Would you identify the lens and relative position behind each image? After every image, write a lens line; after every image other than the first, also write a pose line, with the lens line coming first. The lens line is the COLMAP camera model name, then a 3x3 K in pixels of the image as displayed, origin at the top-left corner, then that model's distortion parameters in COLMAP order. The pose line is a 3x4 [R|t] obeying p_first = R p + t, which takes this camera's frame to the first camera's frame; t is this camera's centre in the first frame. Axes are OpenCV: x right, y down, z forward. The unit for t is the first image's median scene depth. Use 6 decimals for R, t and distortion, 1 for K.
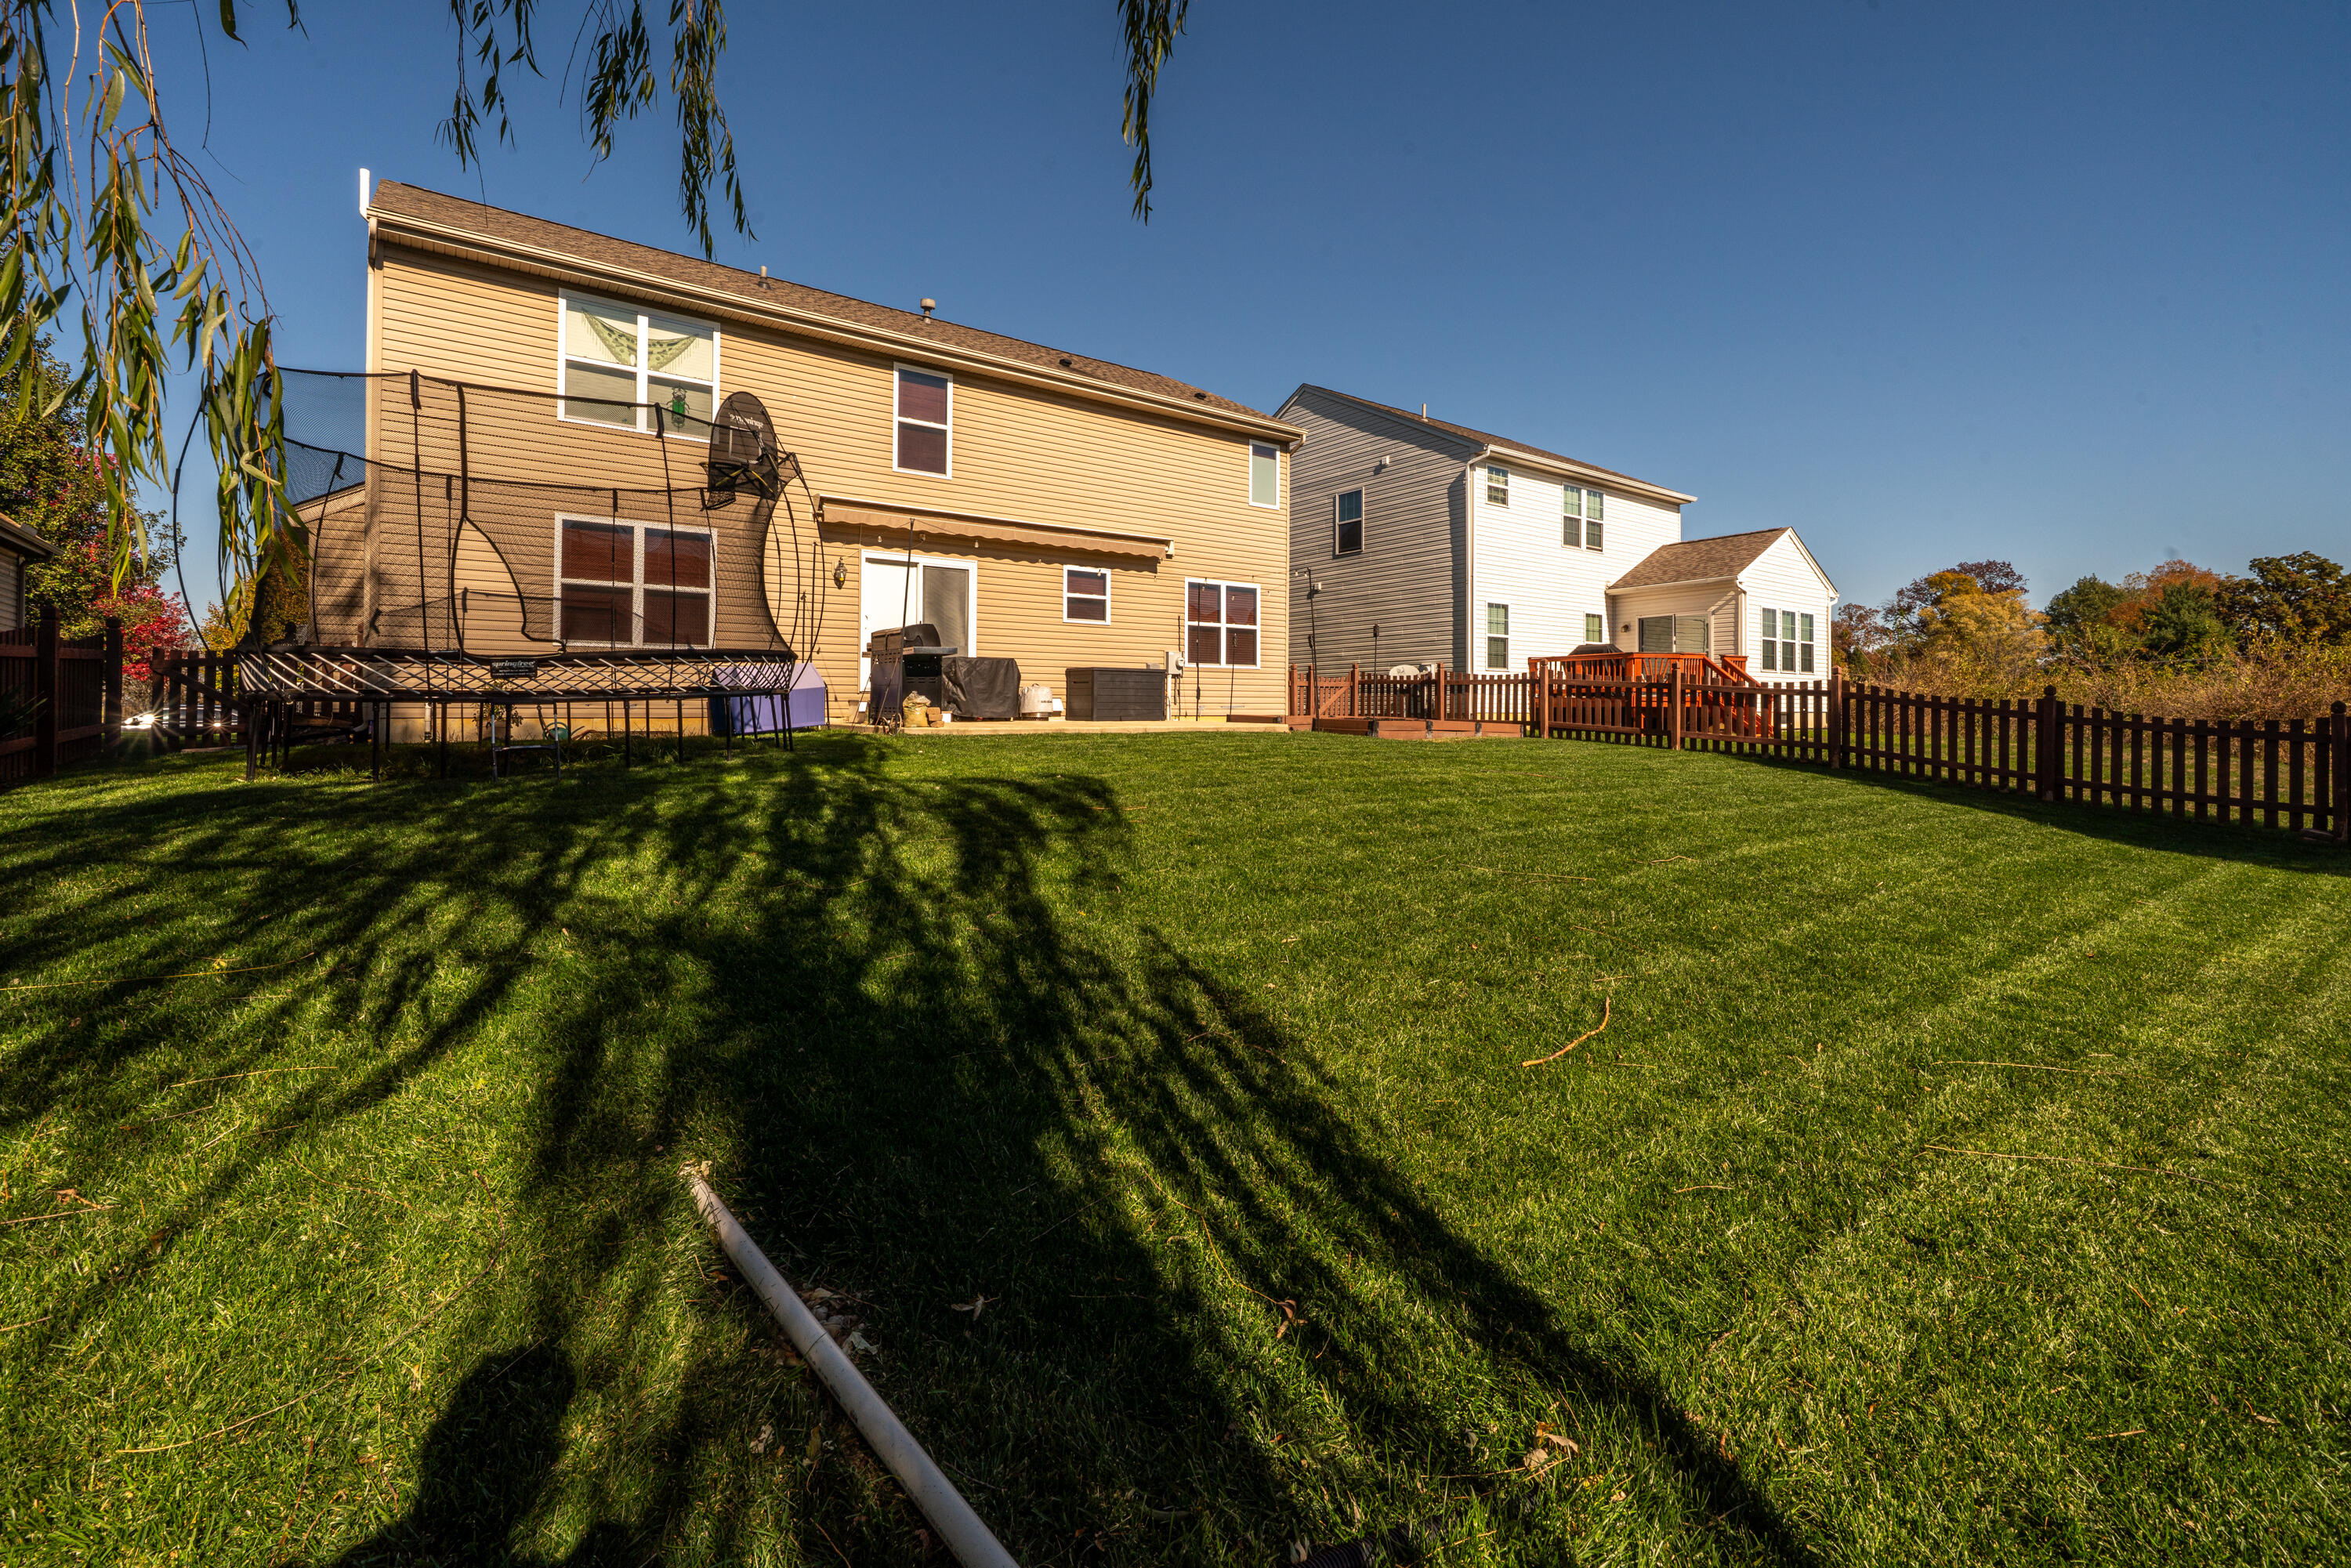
lens RADIAL K [[1014.1, 0, 1140.9], [0, 1014.1, 691.6], [0, 0, 1]] dist [0.010504, -0.000375]
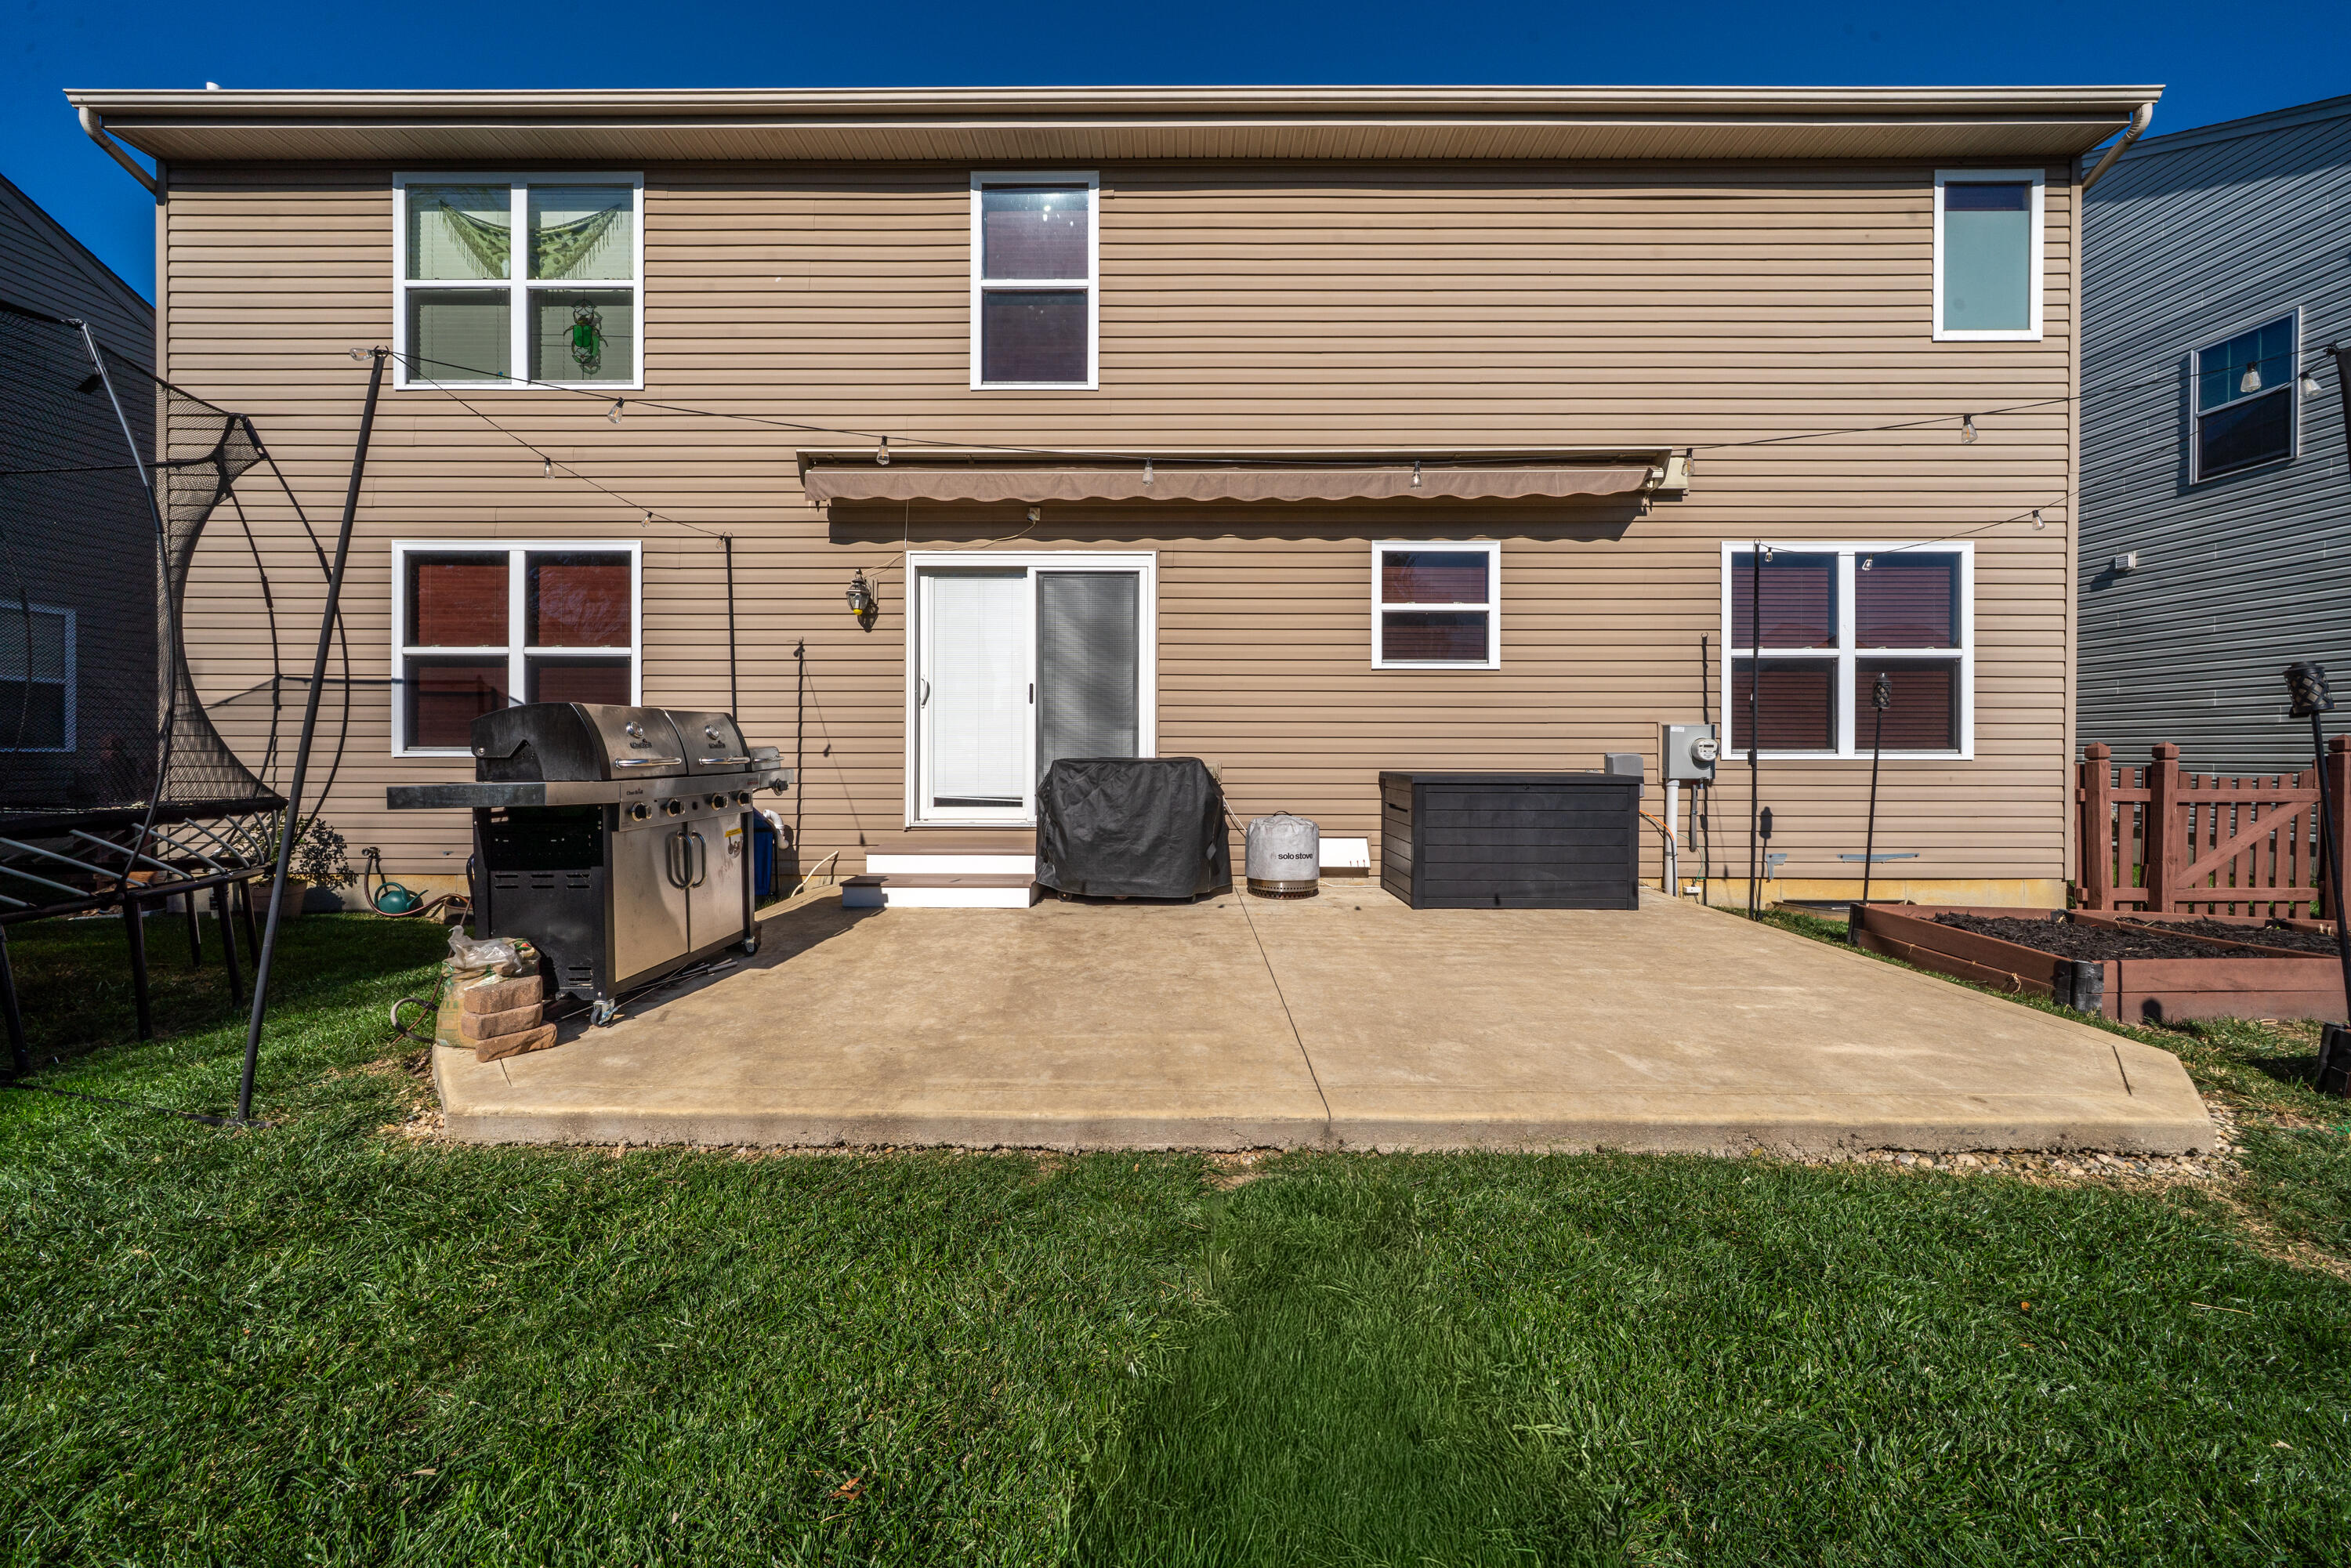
lens RADIAL K [[812.9, 0, 1162.1], [0, 812.9, 749.9], [0, 0, 1]] dist [-0.004147, 0.001029]
pose [[0.796446, 0.003067, -0.604701, 0.065856], [0.009353, 0.999805, 0.017390, -0.038693], [0.604637, -0.019506, 0.796262, 0.636982]]
